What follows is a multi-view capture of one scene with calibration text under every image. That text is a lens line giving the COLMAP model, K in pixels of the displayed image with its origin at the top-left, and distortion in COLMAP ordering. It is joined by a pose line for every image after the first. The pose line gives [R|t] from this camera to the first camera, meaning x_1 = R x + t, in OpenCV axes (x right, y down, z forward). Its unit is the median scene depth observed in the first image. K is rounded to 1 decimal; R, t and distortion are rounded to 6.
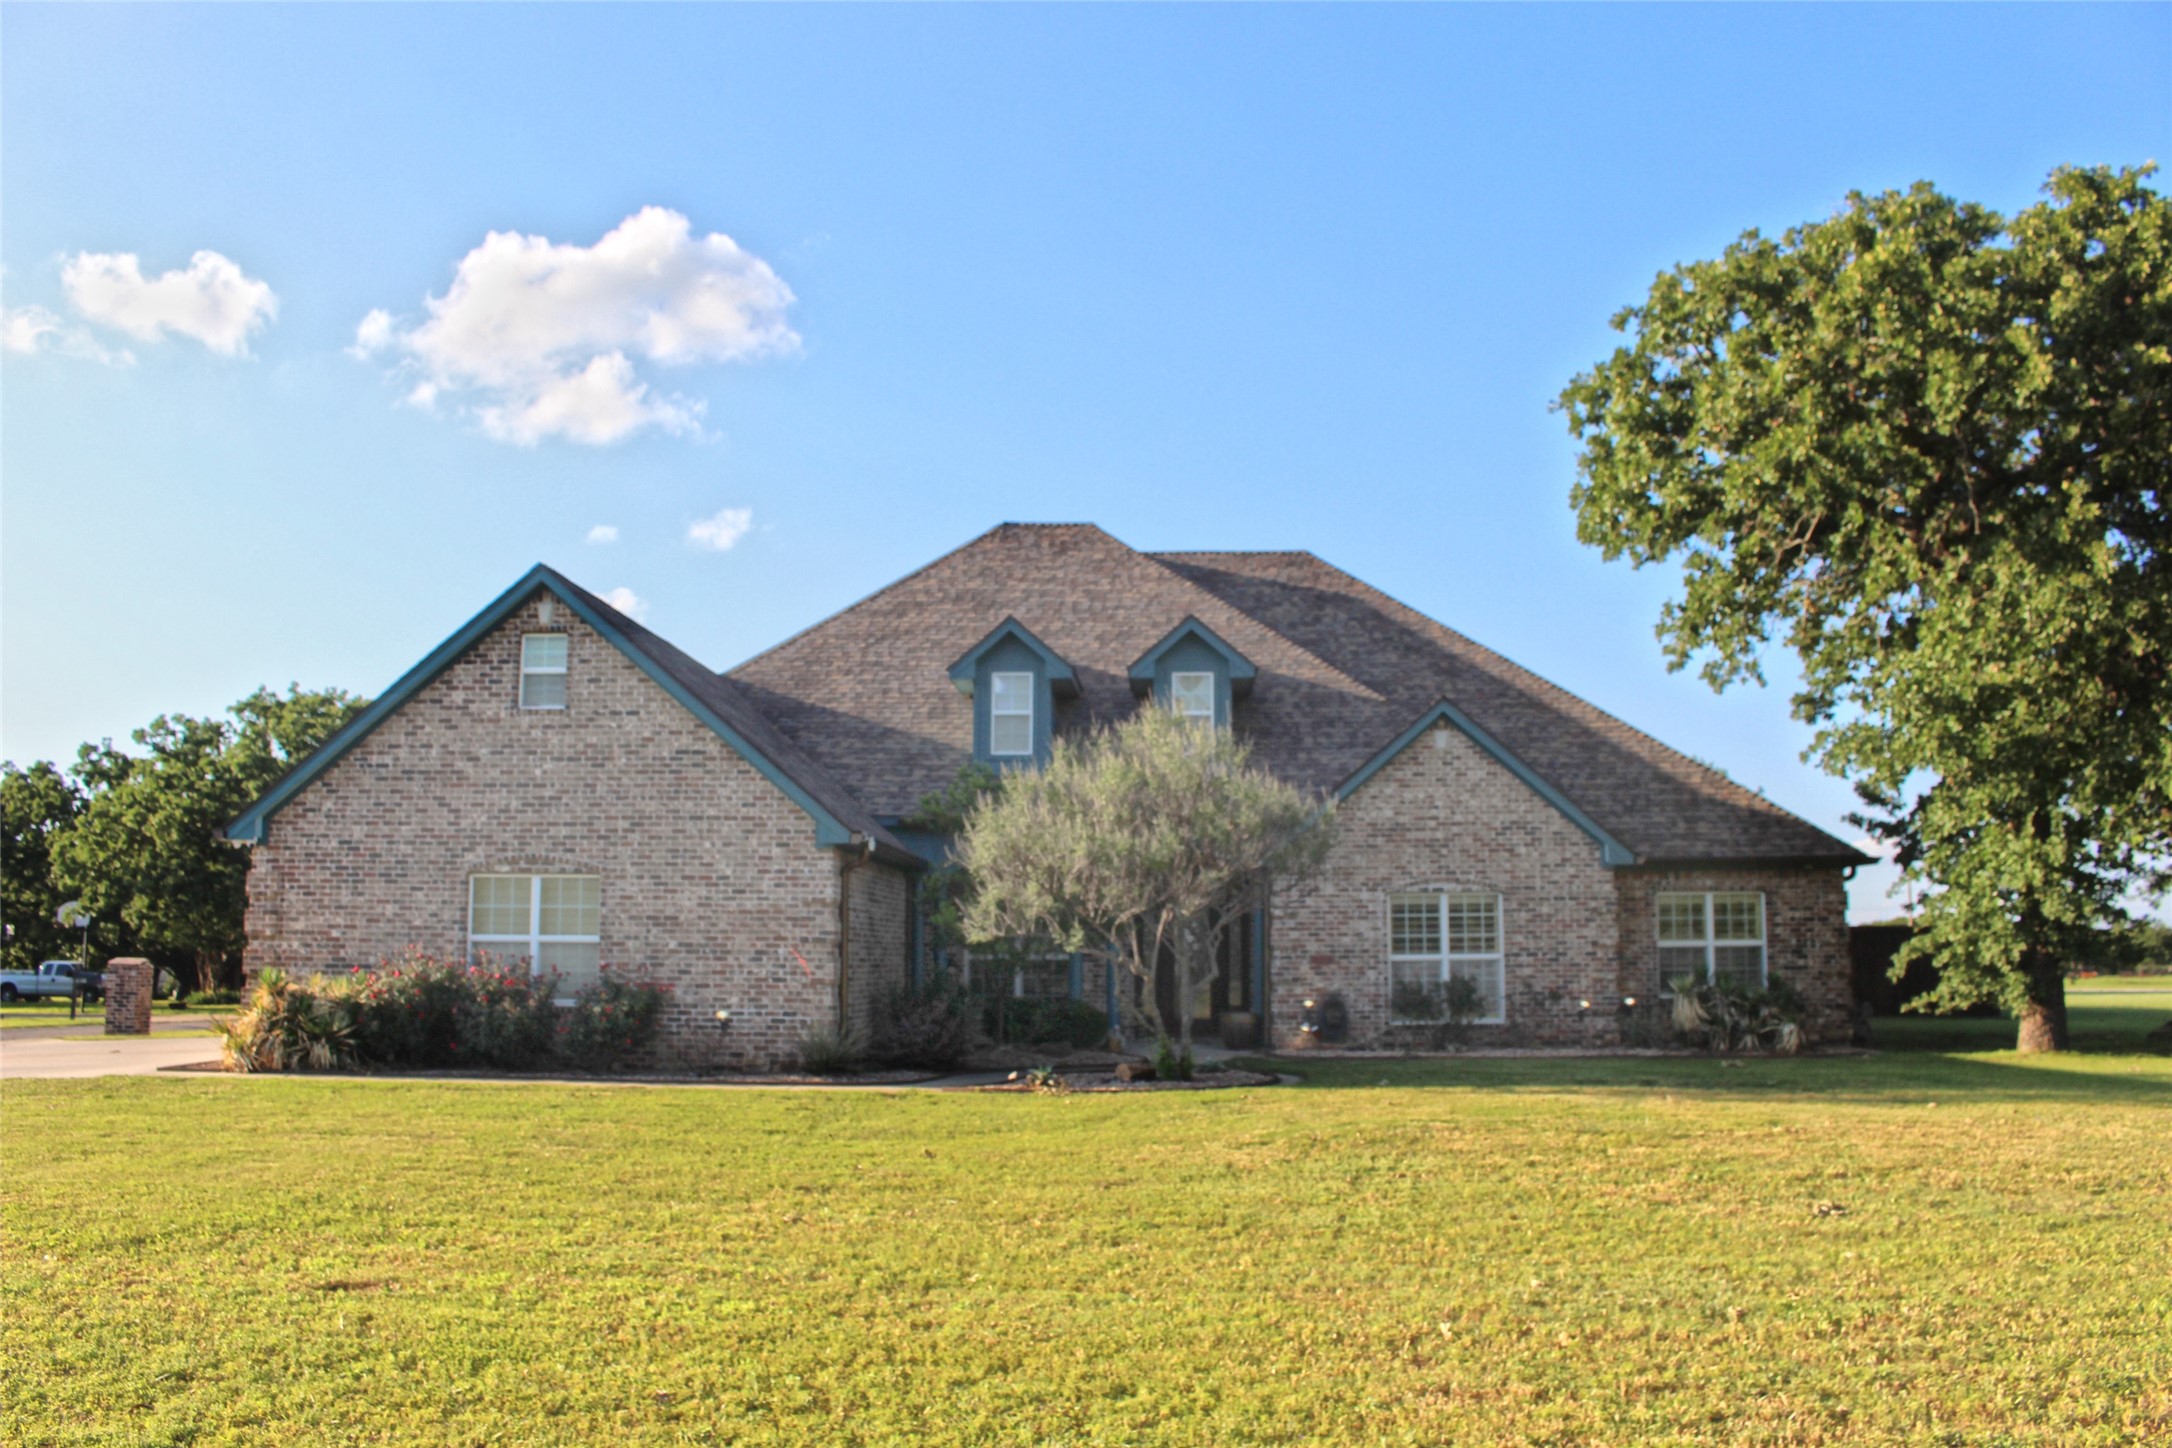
lens RADIAL K [[1777.8, 0, 1086.0], [0, 1777.8, 724.0], [0, 0, 1]] dist [-0.170762, 0.149384]
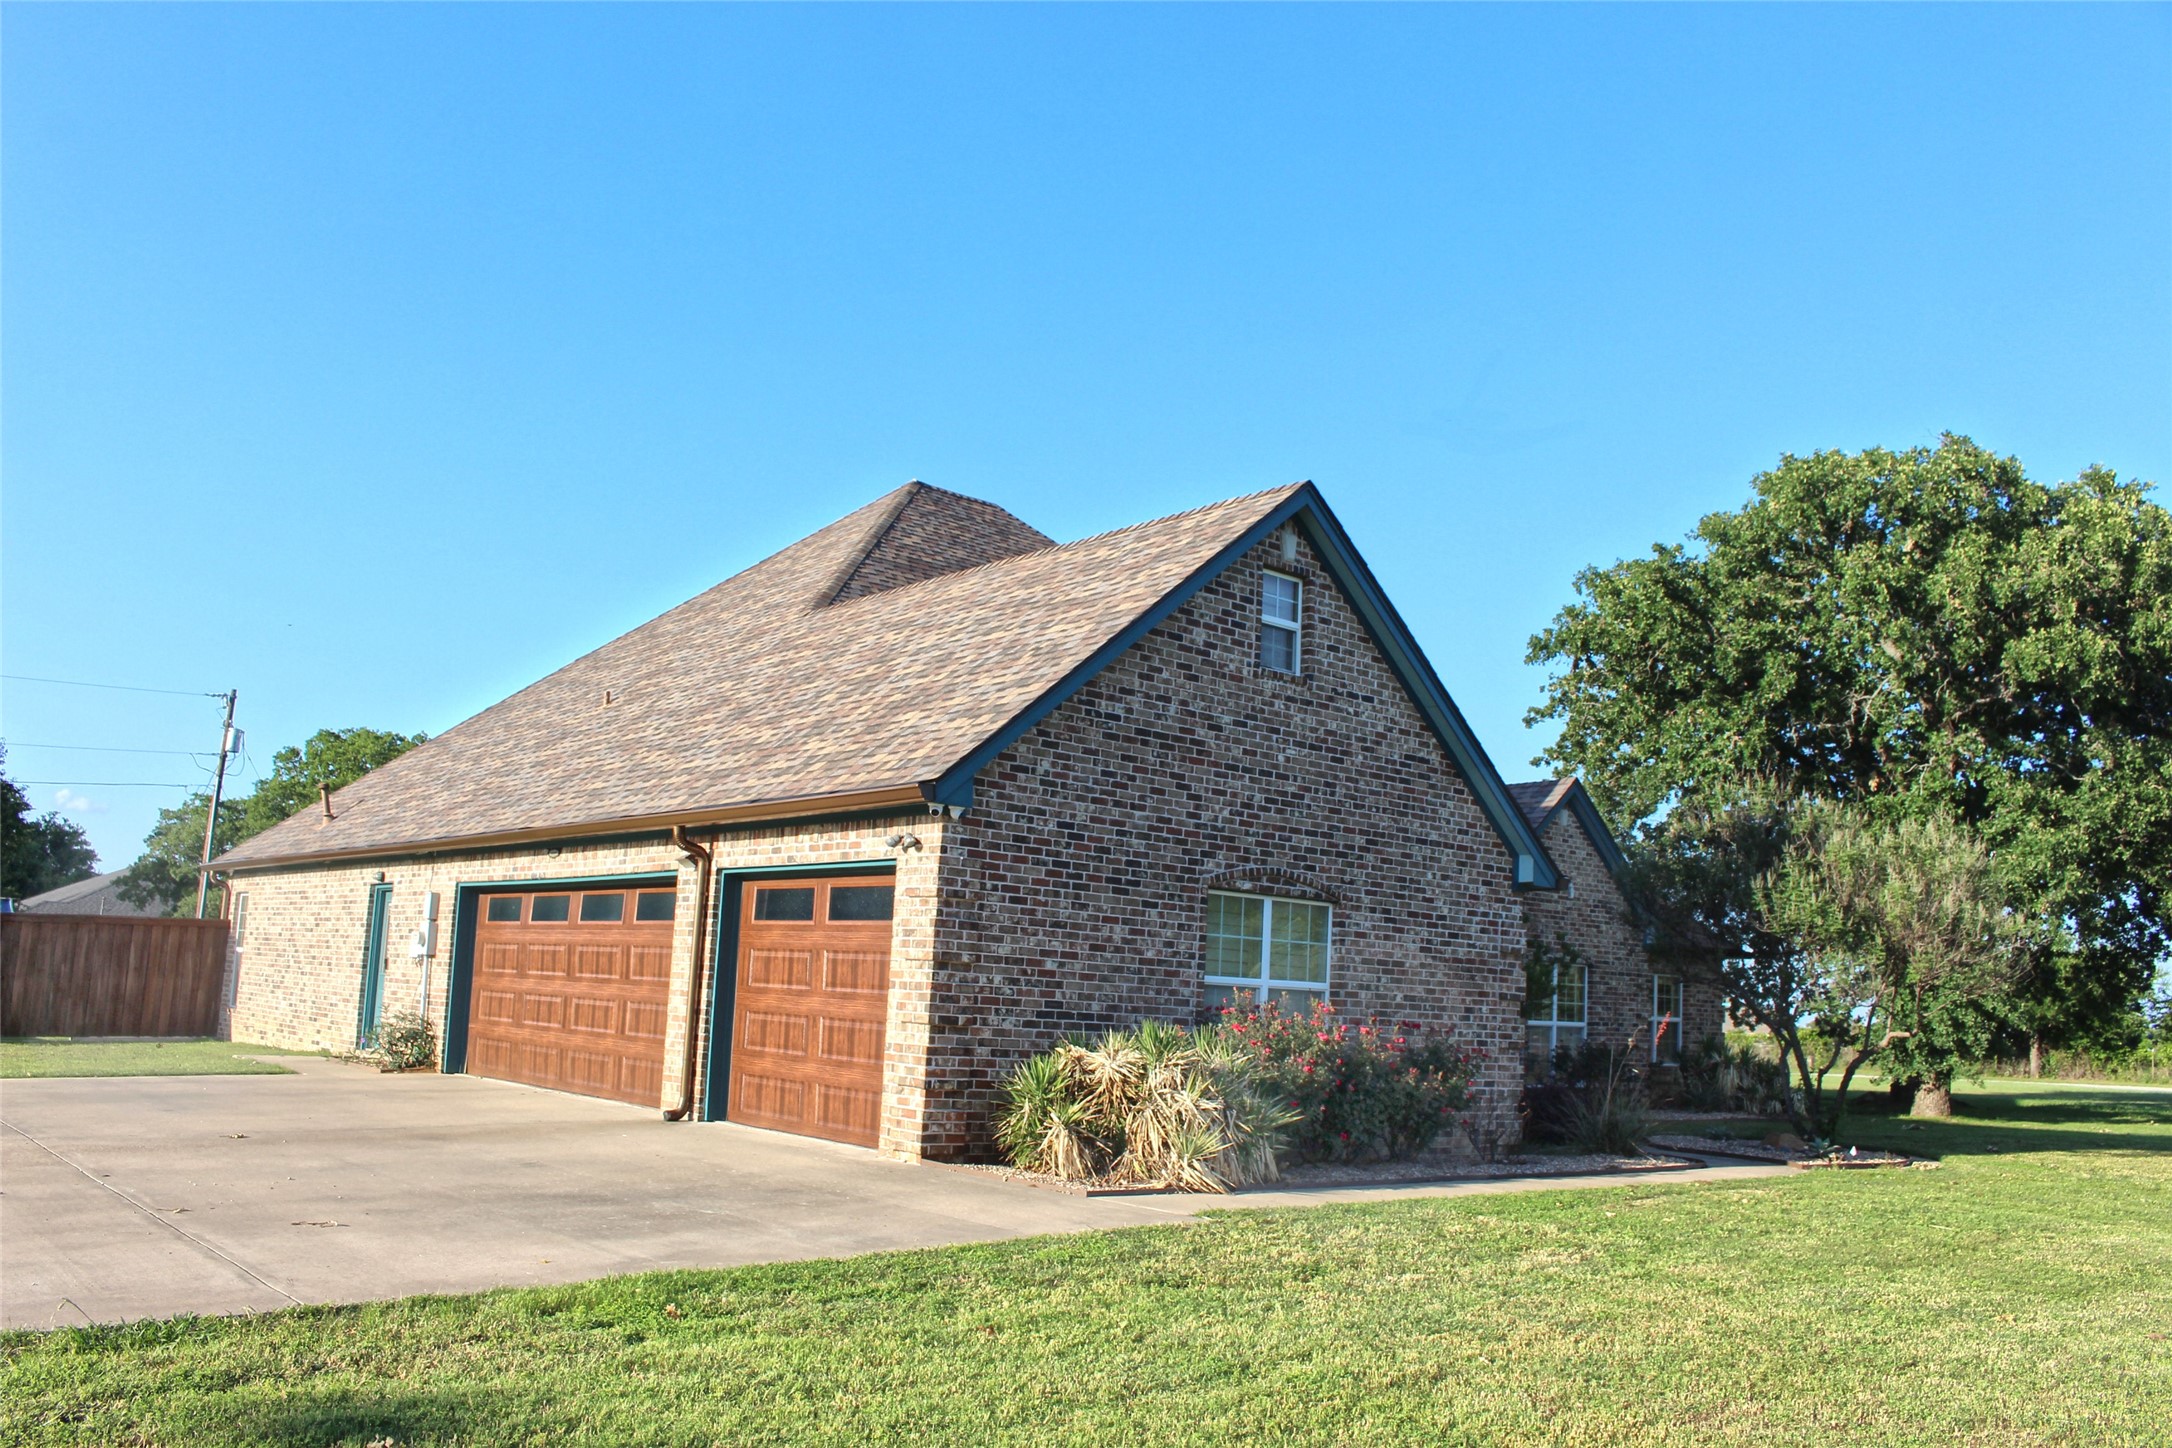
lens RADIAL K [[1777.8, 0, 1086.0], [0, 1777.8, 724.0], [0, 0, 1]] dist [-0.170762, 0.149384]
pose [[0.737953, 0.144394, 0.659223, -0.871307], [-0.138075, 0.988482, -0.061949, 0.071096], [-0.660576, -0.045307, 0.749391, 0.495193]]
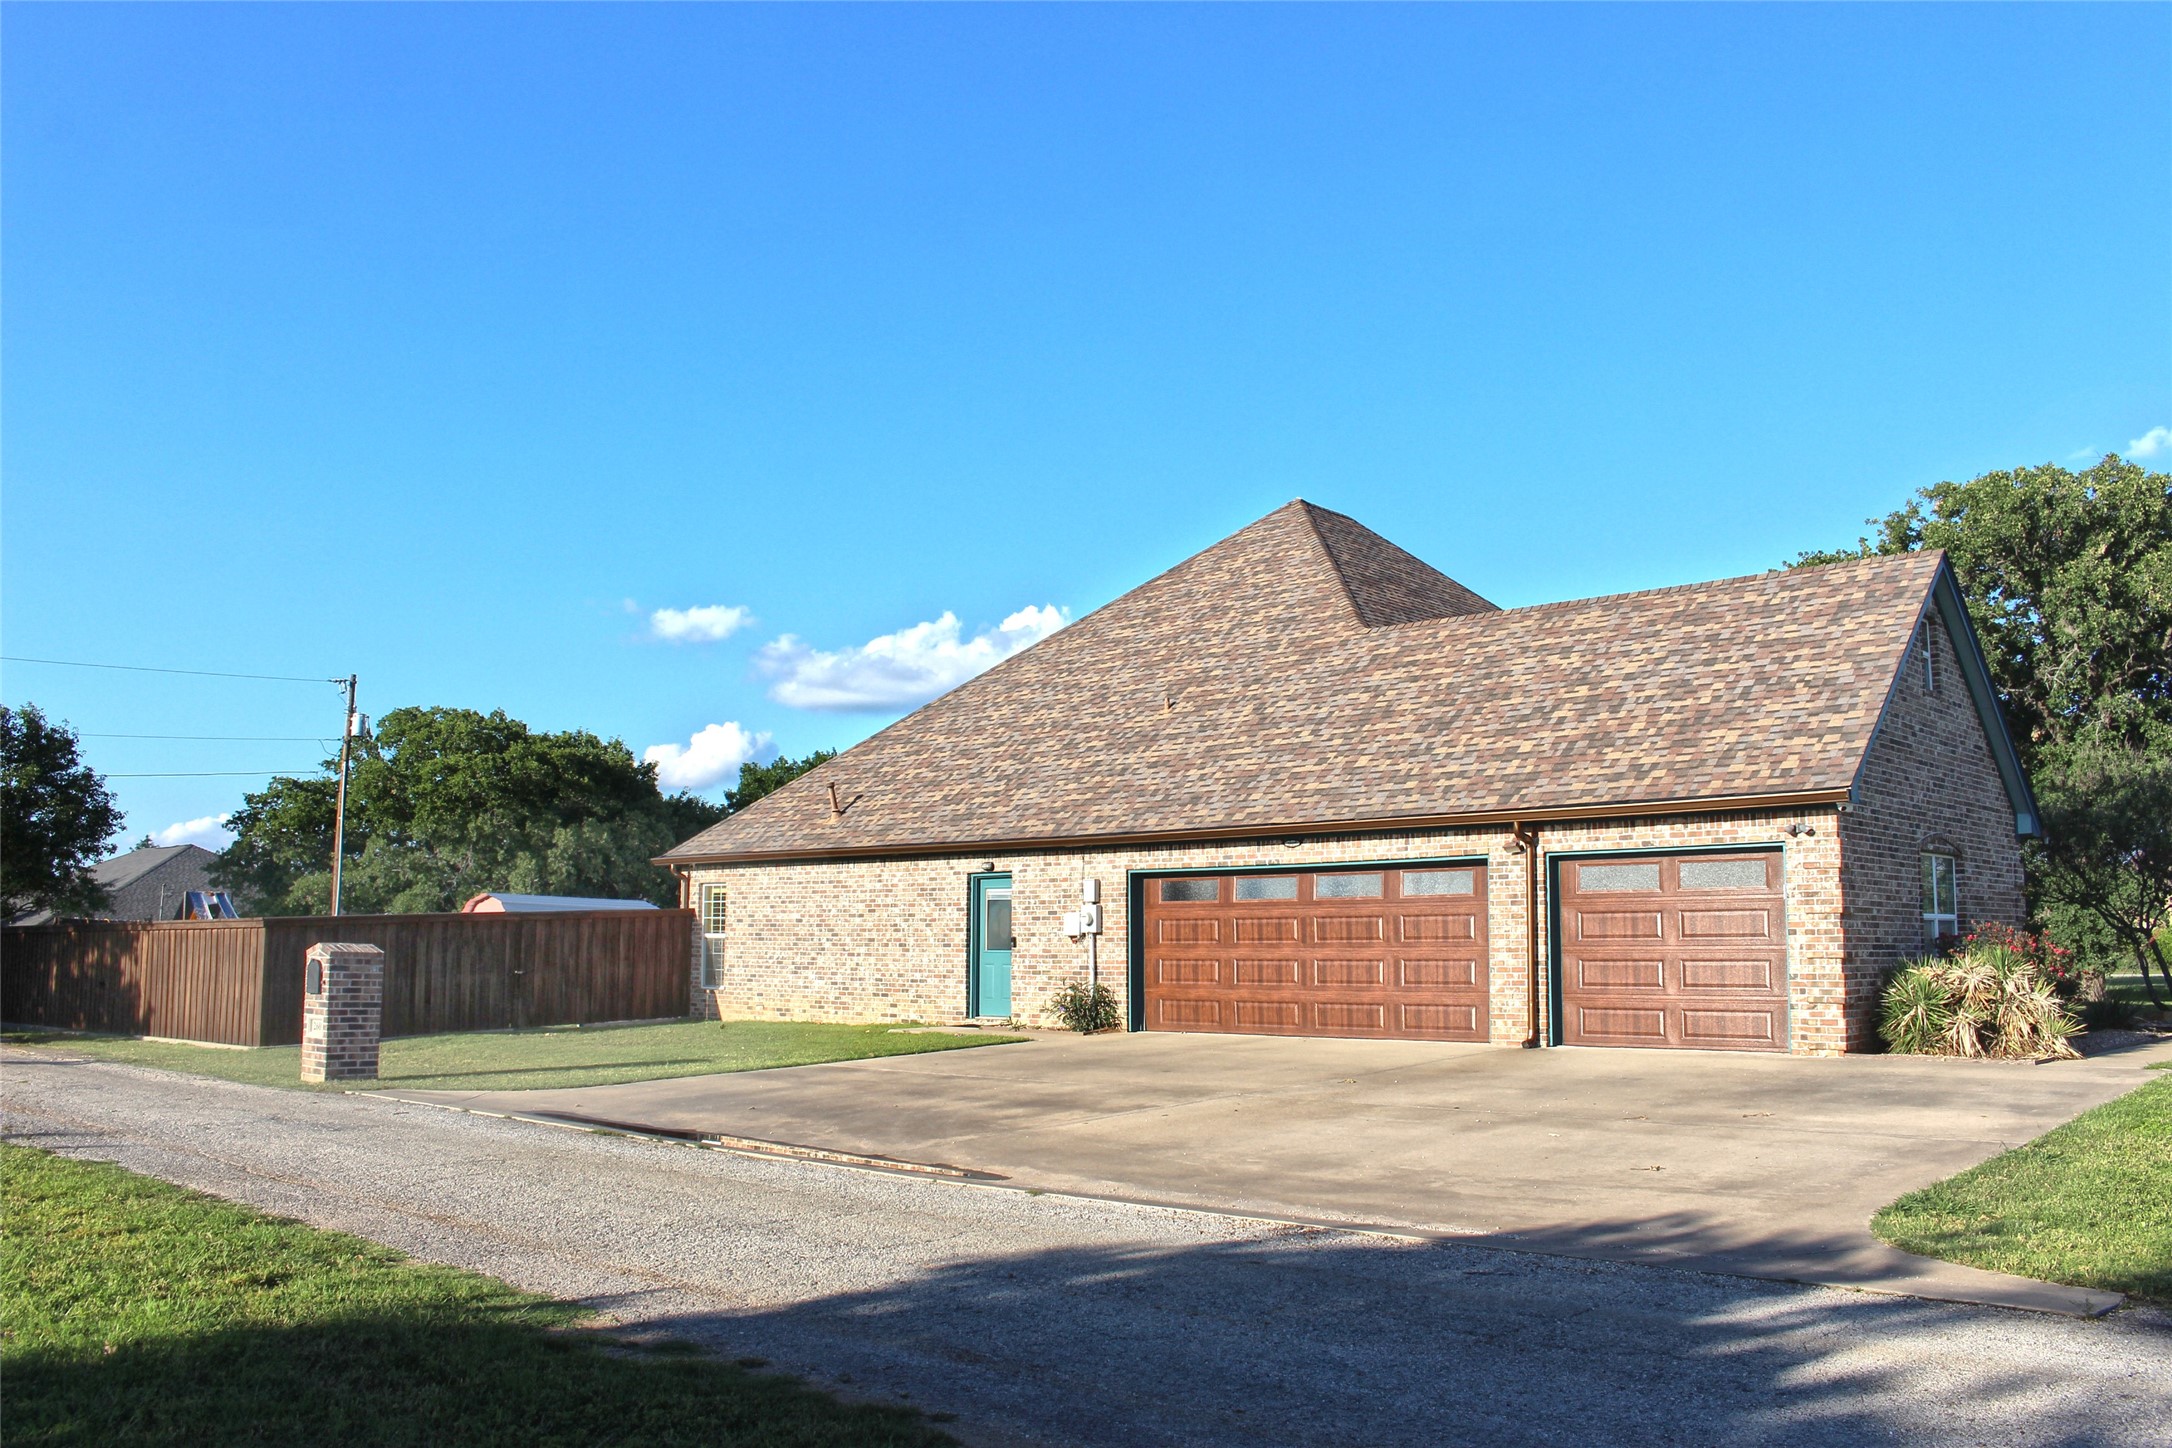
lens RADIAL K [[1777.8, 0, 1086.0], [0, 1777.8, 724.0], [0, 0, 1]] dist [-0.170762, 0.149384]
pose [[0.647609, 0.098866, 0.755532, -1.394709], [-0.104011, 0.993736, -0.040883, 0.103077], [-0.754841, -0.052107, 0.653835, 0.721497]]
